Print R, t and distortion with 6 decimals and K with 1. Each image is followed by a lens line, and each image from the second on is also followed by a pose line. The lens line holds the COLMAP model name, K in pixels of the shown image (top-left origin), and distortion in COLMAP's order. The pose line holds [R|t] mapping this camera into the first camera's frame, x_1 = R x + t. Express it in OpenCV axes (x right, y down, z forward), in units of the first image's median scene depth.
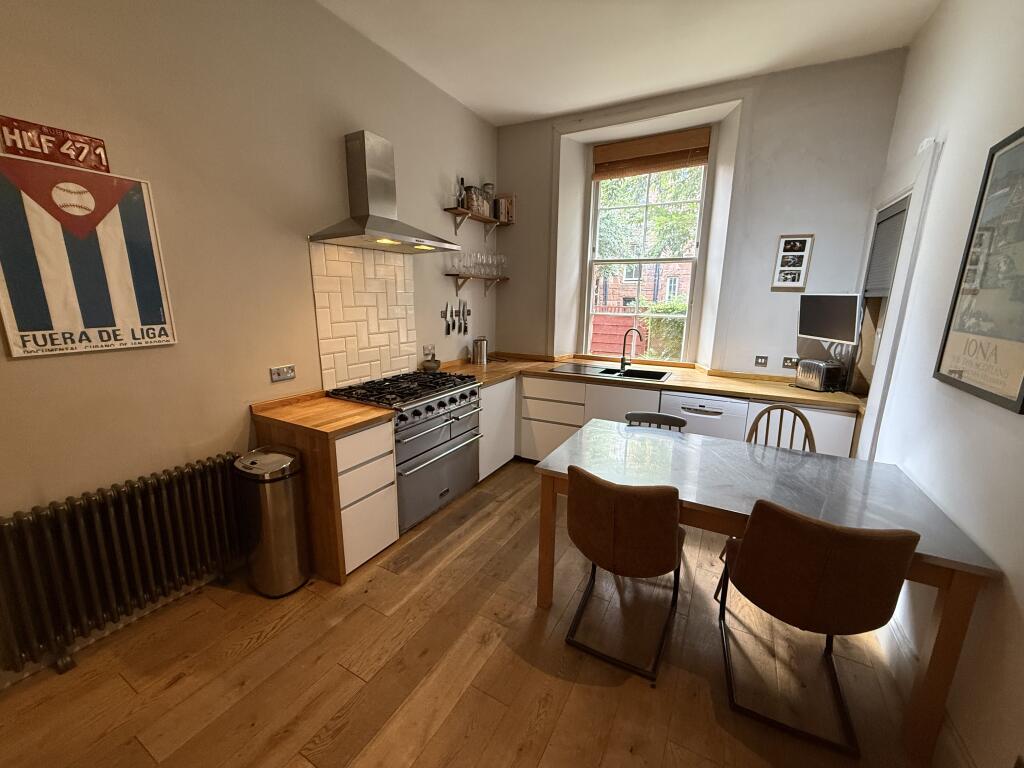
lens RADIAL K [[407.6, 0, 509.7], [0, 407.6, 384.0], [0, 0, 1]] dist [0.001339, -0.000302]
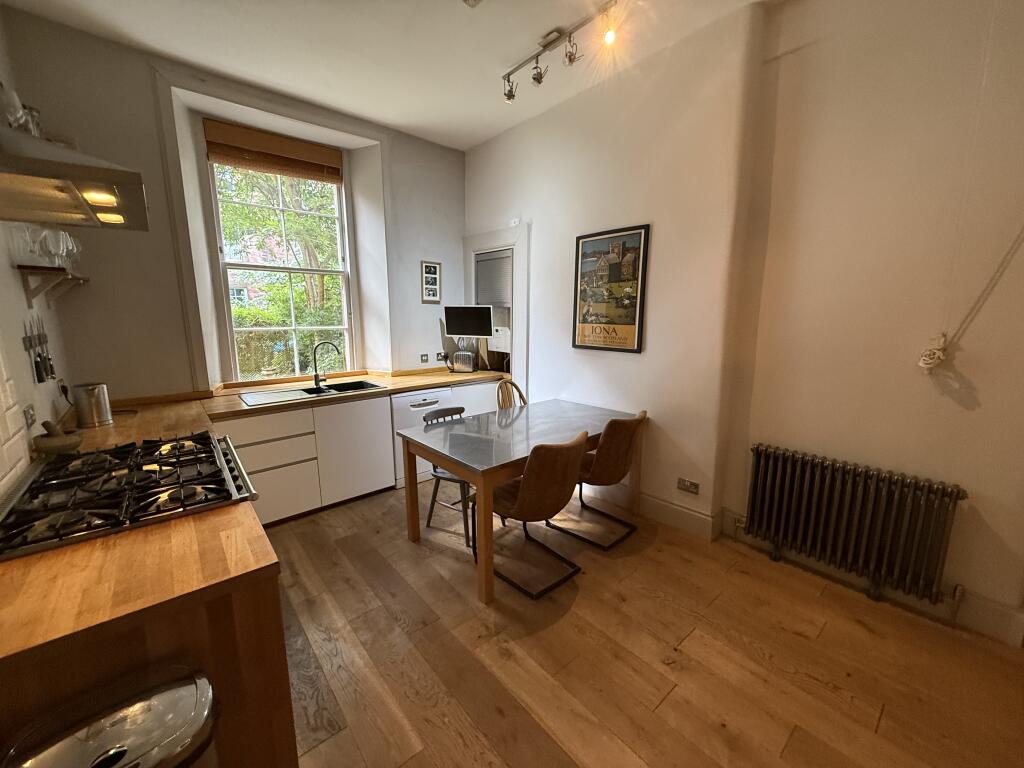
lens RADIAL K [[407.6, 0, 509.7], [0, 407.6, 384.0], [0, 0, 1]] dist [0.001339, -0.000302]
pose [[0.350125, -0.174192, 0.920364, -0.507704], [0.202096, 0.973463, 0.107360, -0.065446], [-0.914642, 0.148412, 0.376037, 0.314997]]
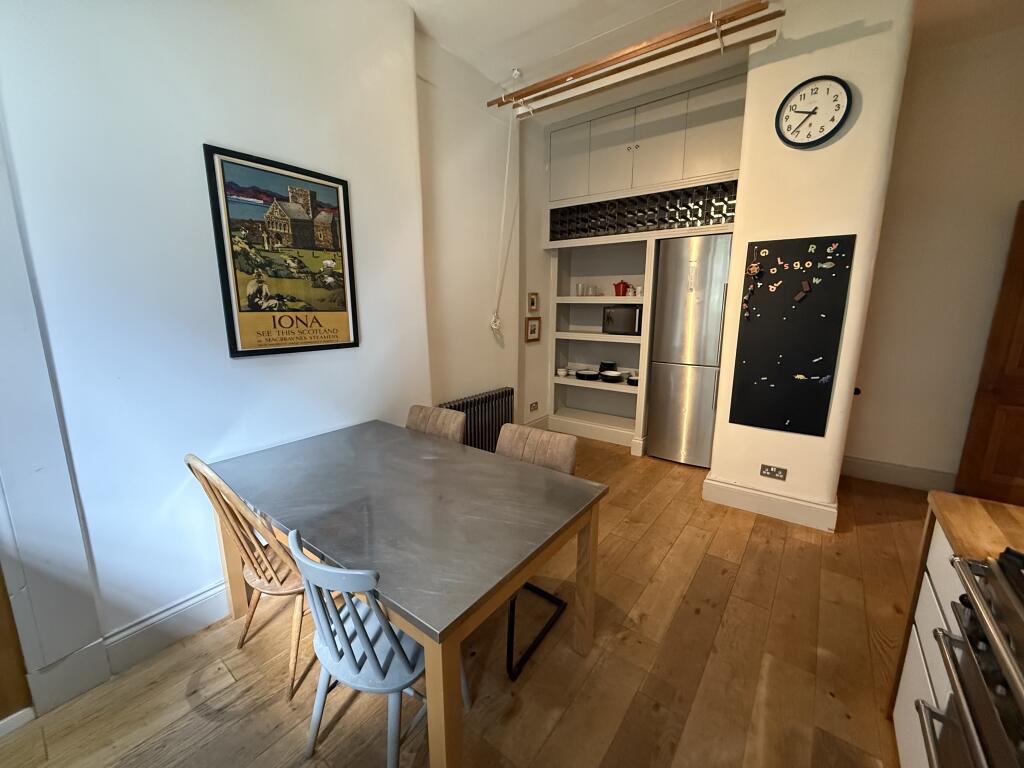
lens RADIAL K [[407.6, 0, 509.7], [0, 407.6, 384.0], [0, 0, 1]] dist [0.001339, -0.000302]
pose [[-0.988825, -0.043698, 0.142532, 0.094065], [0.016500, 0.918123, 0.395951, -0.202505], [-0.148164, 0.393878, -0.907142, 1.053864]]
